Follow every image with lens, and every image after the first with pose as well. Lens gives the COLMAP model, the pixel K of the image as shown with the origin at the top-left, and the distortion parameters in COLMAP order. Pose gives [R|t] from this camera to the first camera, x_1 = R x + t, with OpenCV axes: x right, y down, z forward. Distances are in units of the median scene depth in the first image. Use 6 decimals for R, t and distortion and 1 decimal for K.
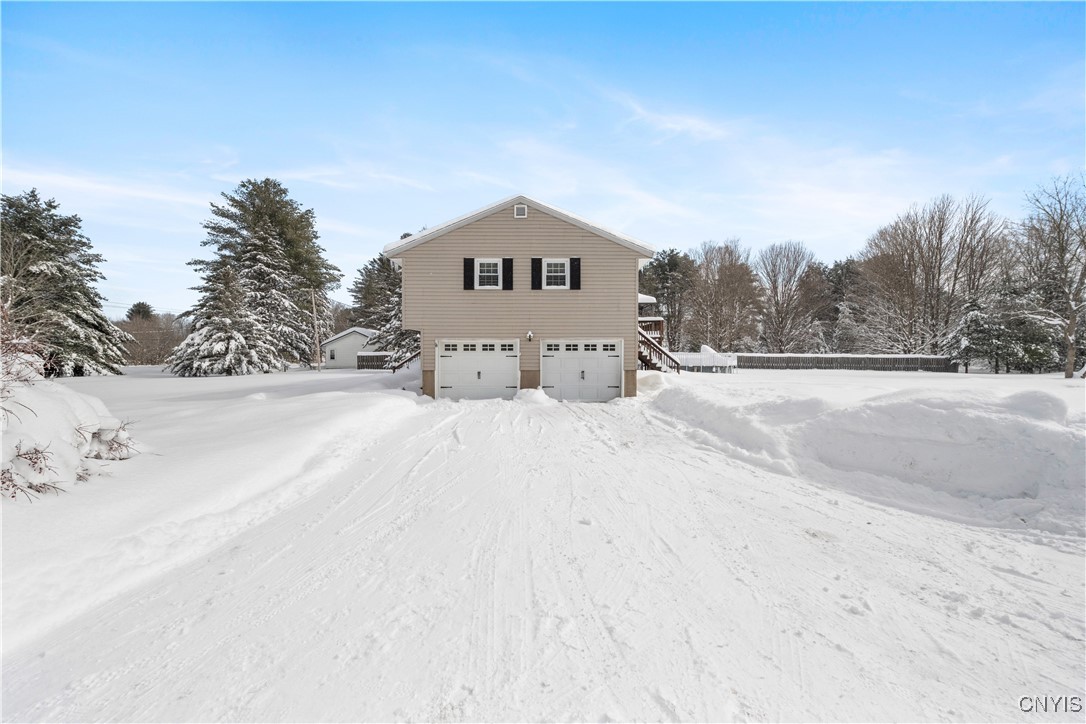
lens RADIAL K [[435.4, 0, 523.0], [0, 435.4, 354.4], [0, 0, 1]] dist [0.000088, -0.000120]
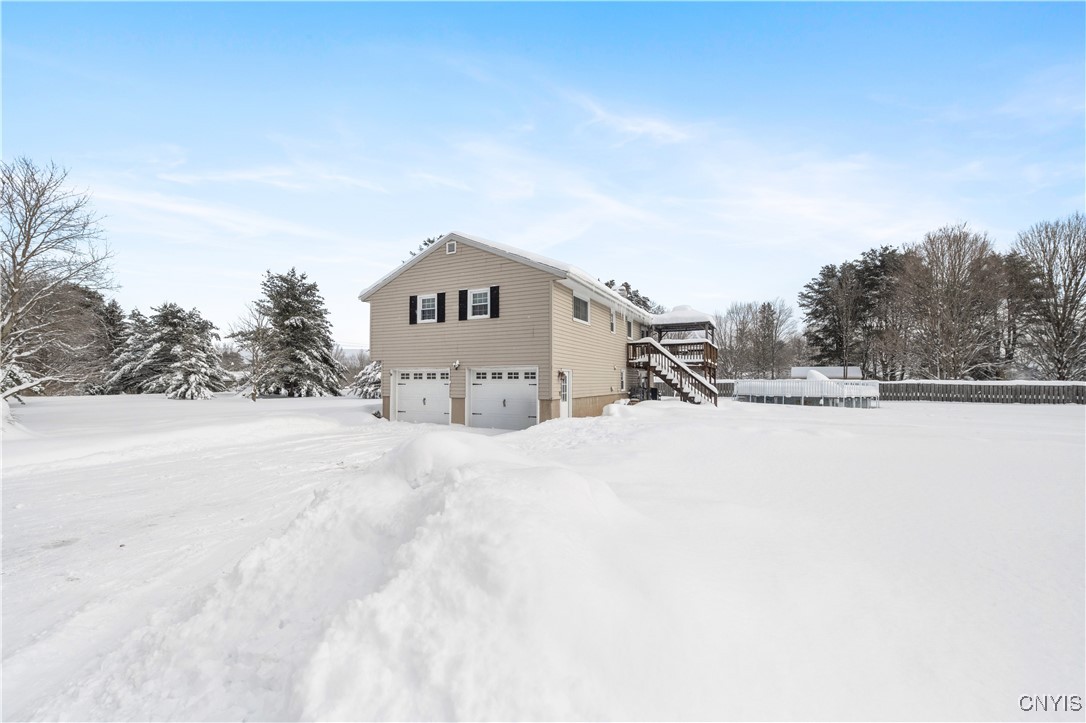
lens RADIAL K [[435.4, 0, 525.7], [0, 435.4, 361.7], [0, 0, 1]] dist [0.000088, -0.000120]
pose [[0.899047, -0.019216, -0.437430, 0.396993], [0.000012, 0.999038, -0.043862, -0.002869], [0.437852, 0.039428, 0.898182, 0.088275]]
